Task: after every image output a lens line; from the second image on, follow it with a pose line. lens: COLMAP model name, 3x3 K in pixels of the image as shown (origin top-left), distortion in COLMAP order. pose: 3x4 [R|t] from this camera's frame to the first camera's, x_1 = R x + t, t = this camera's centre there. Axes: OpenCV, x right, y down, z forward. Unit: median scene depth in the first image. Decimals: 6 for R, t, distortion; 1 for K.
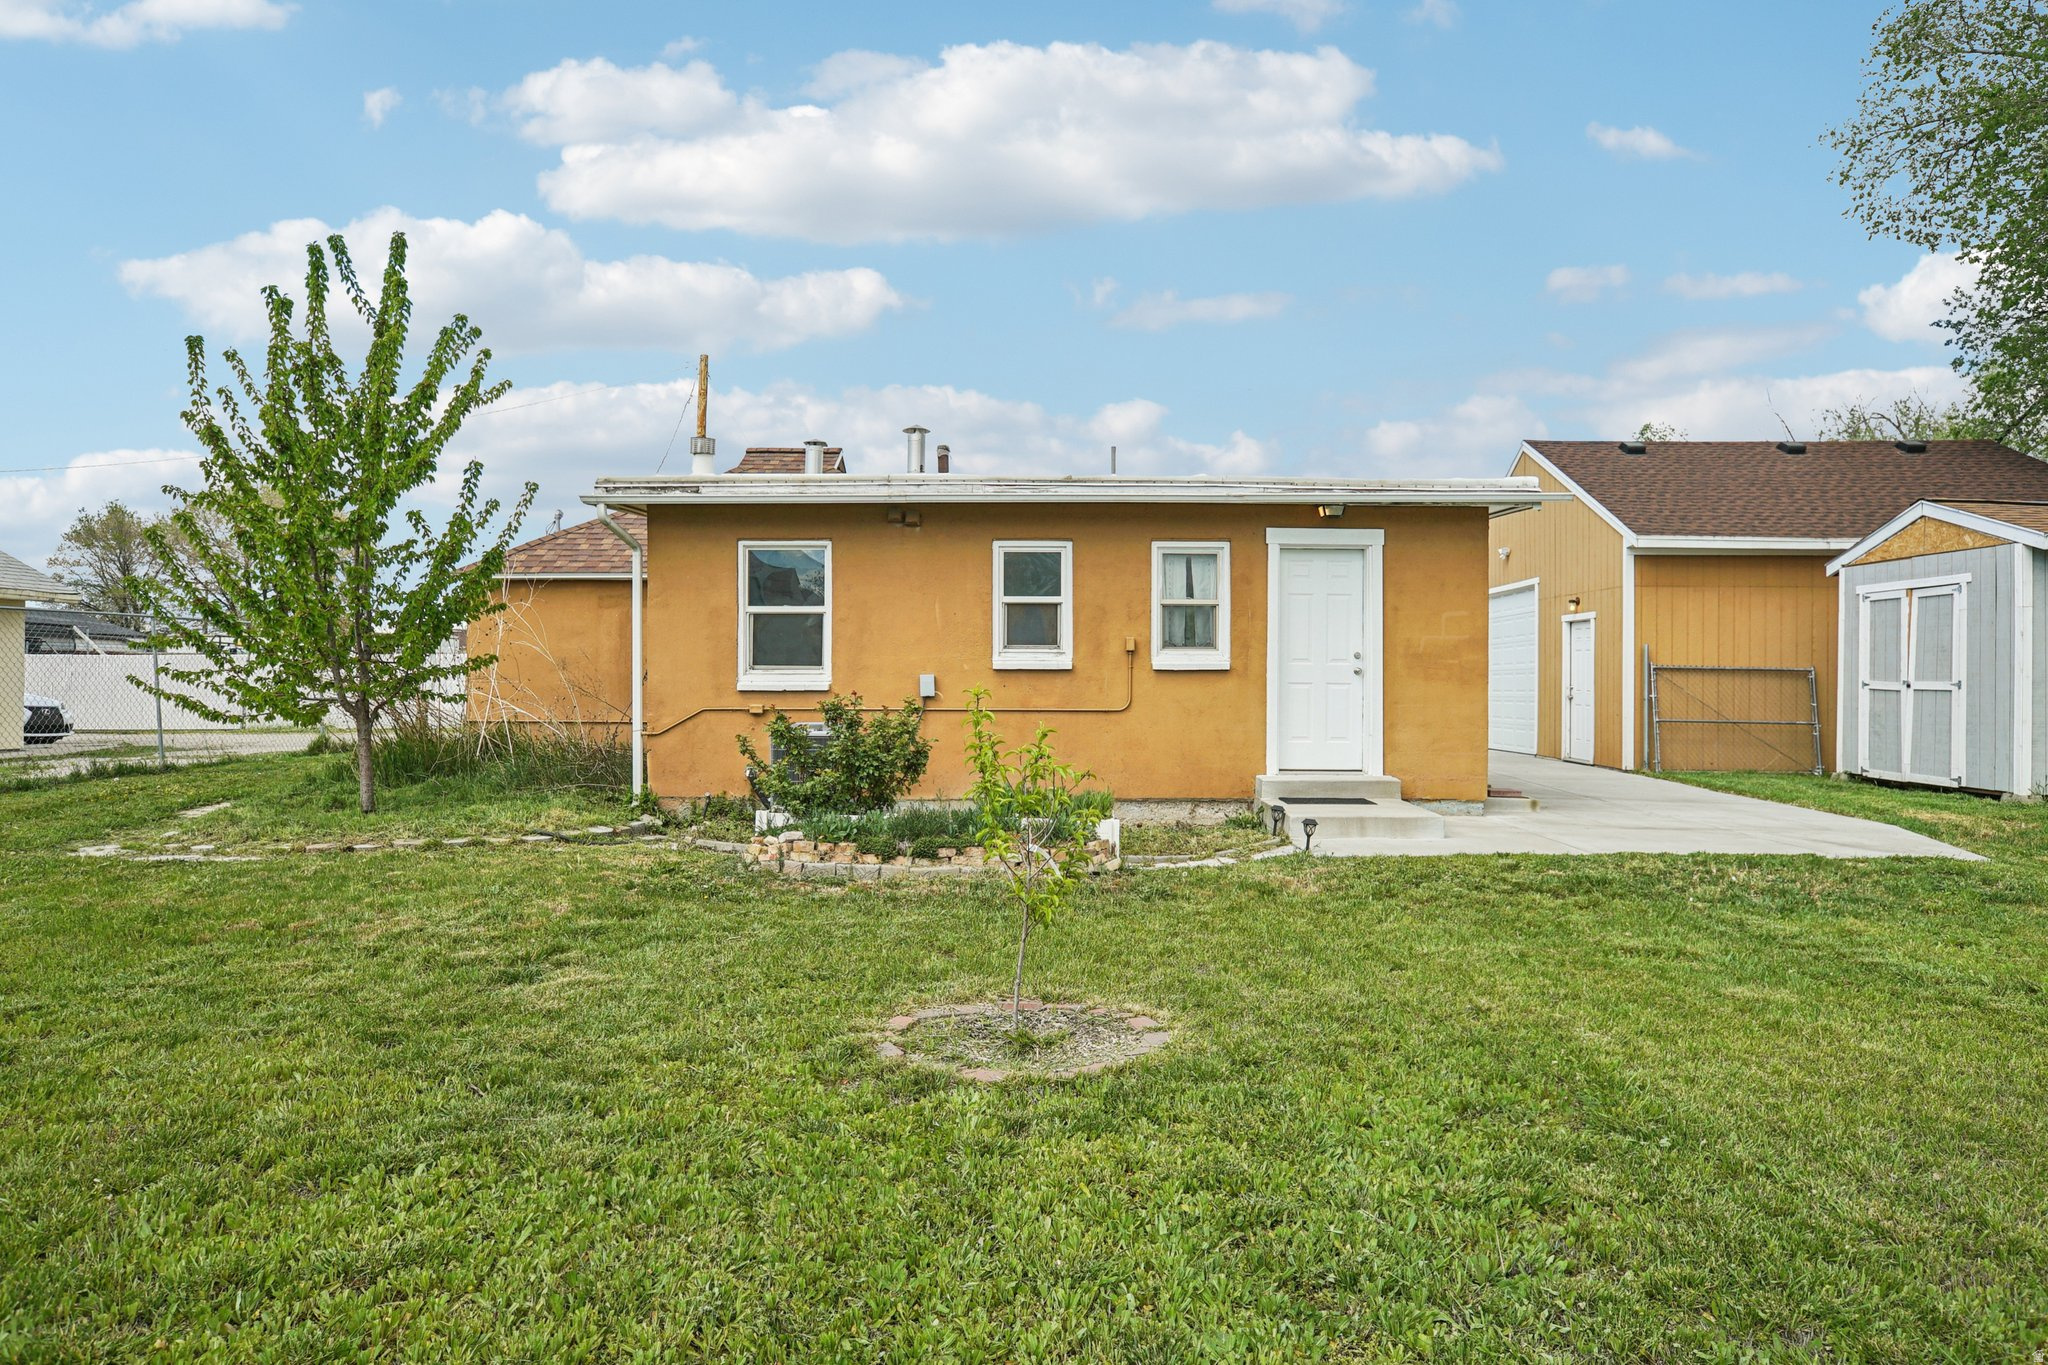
lens RADIAL K [[1287.0, 0, 1016.7], [0, 1287.0, 684.3], [0, 0, 1]] dist [-0.017666, 0.003821]
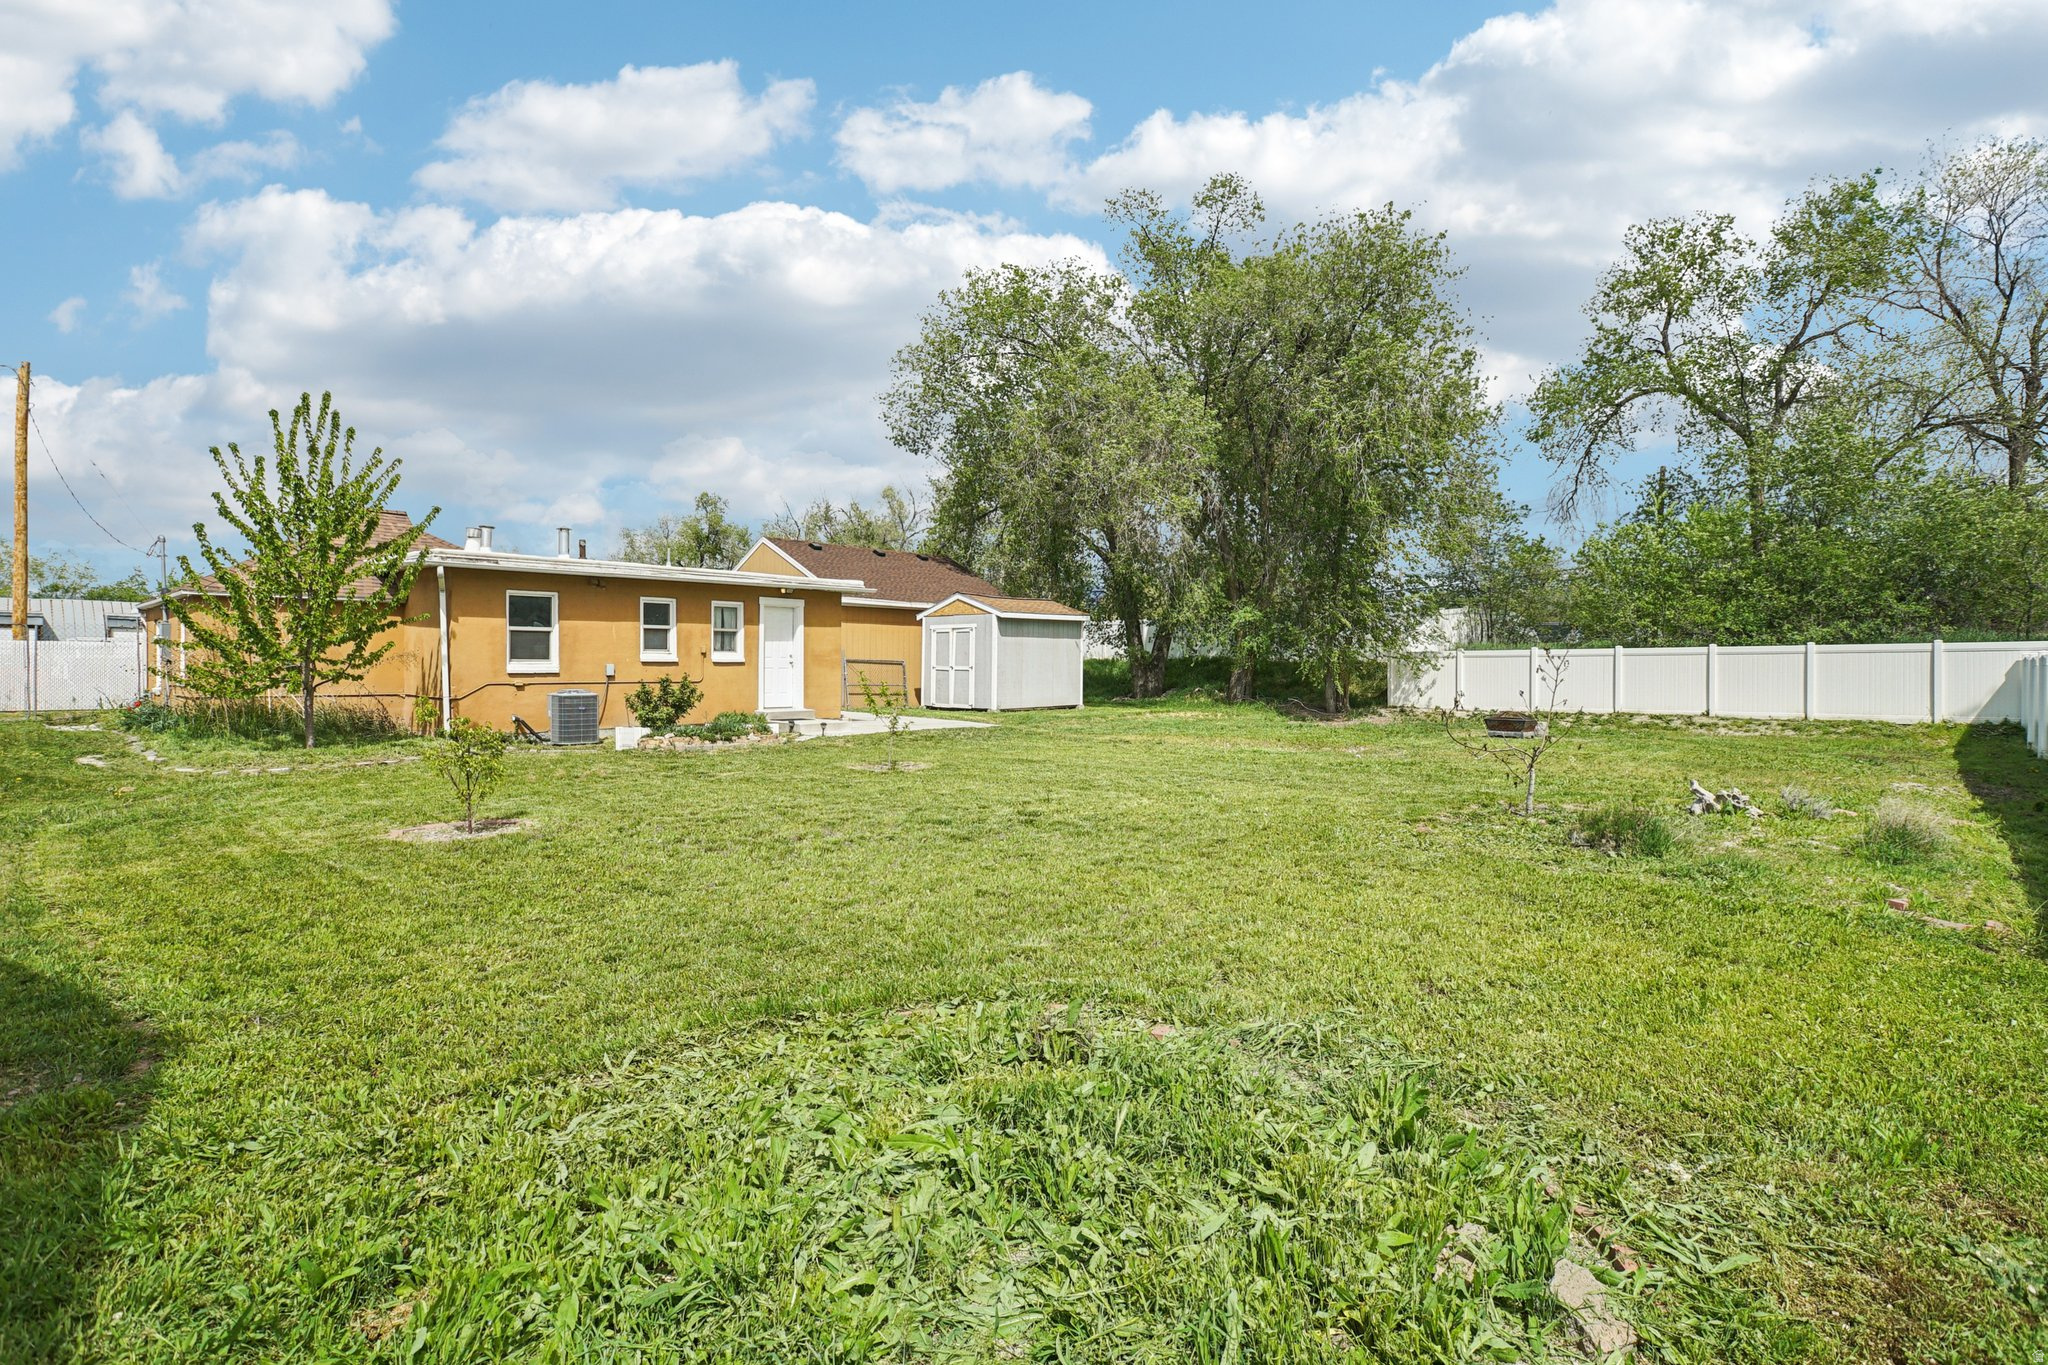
lens RADIAL K [[996.3, 0, 1025.2], [0, 996.3, 668.1], [0, 0, 1]] dist [-0.035815, 0.008799]
pose [[0.679723, -0.002694, 0.733464, -0.662140], [-0.000671, 0.999991, 0.004295, -0.007434], [-0.733469, -0.003411, 0.679715, -0.431895]]
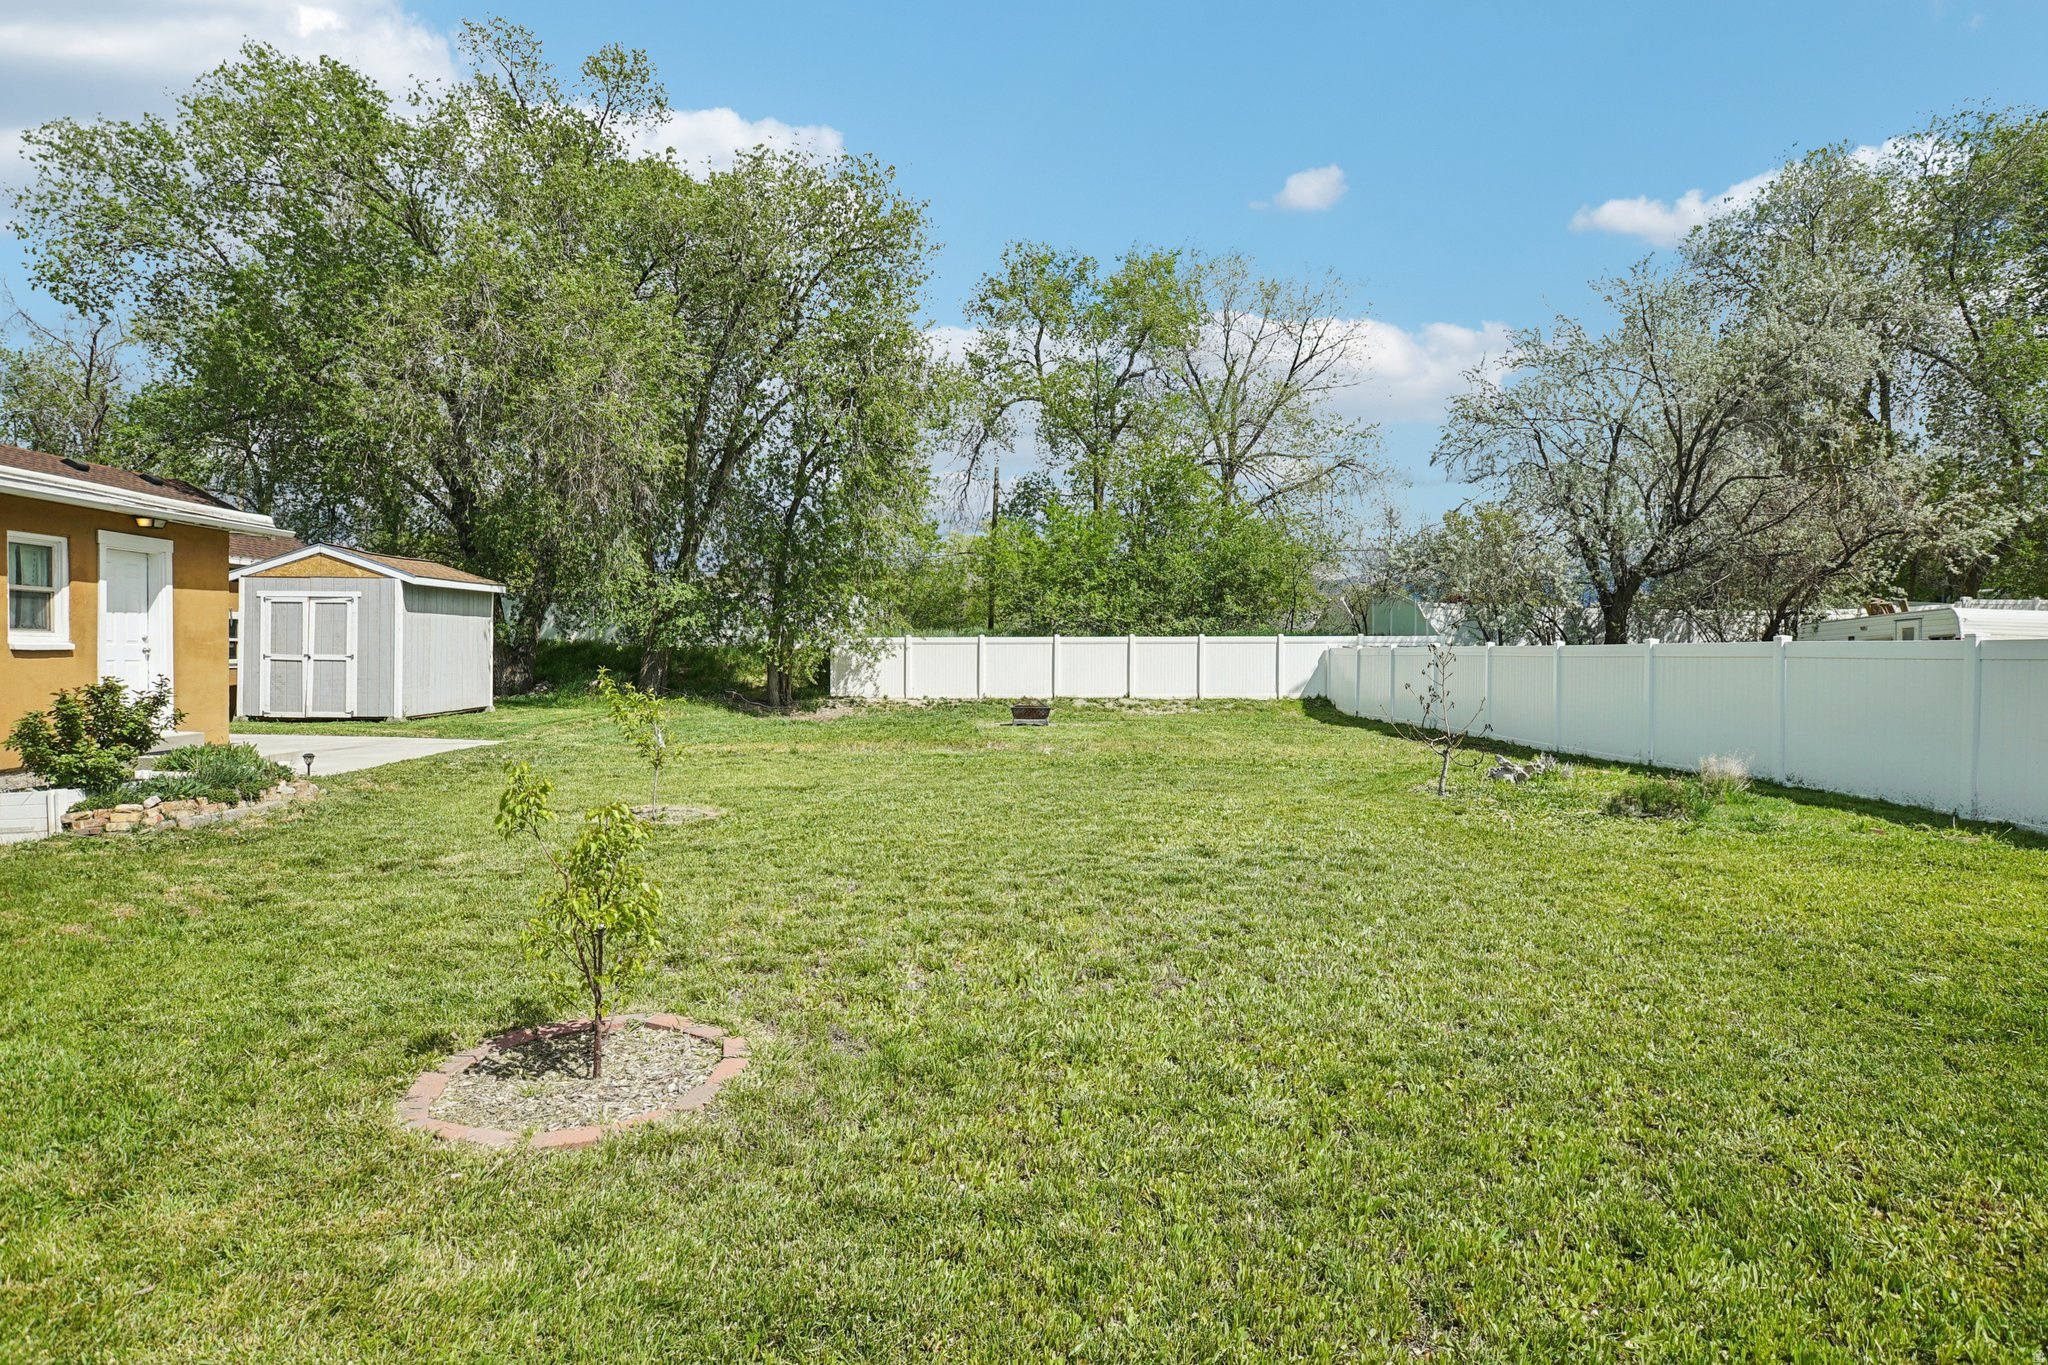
lens RADIAL K [[1072.5, 0, 1021.9], [0, 1072.5, 671.7], [0, 0, 1]] dist [-0.004414, 0.000762]
pose [[-0.015103, -0.020678, 0.999672, -0.723600], [-0.003753, 0.999780, 0.020623, -0.013012], [-0.999879, -0.003440, -0.015178, 0.144505]]
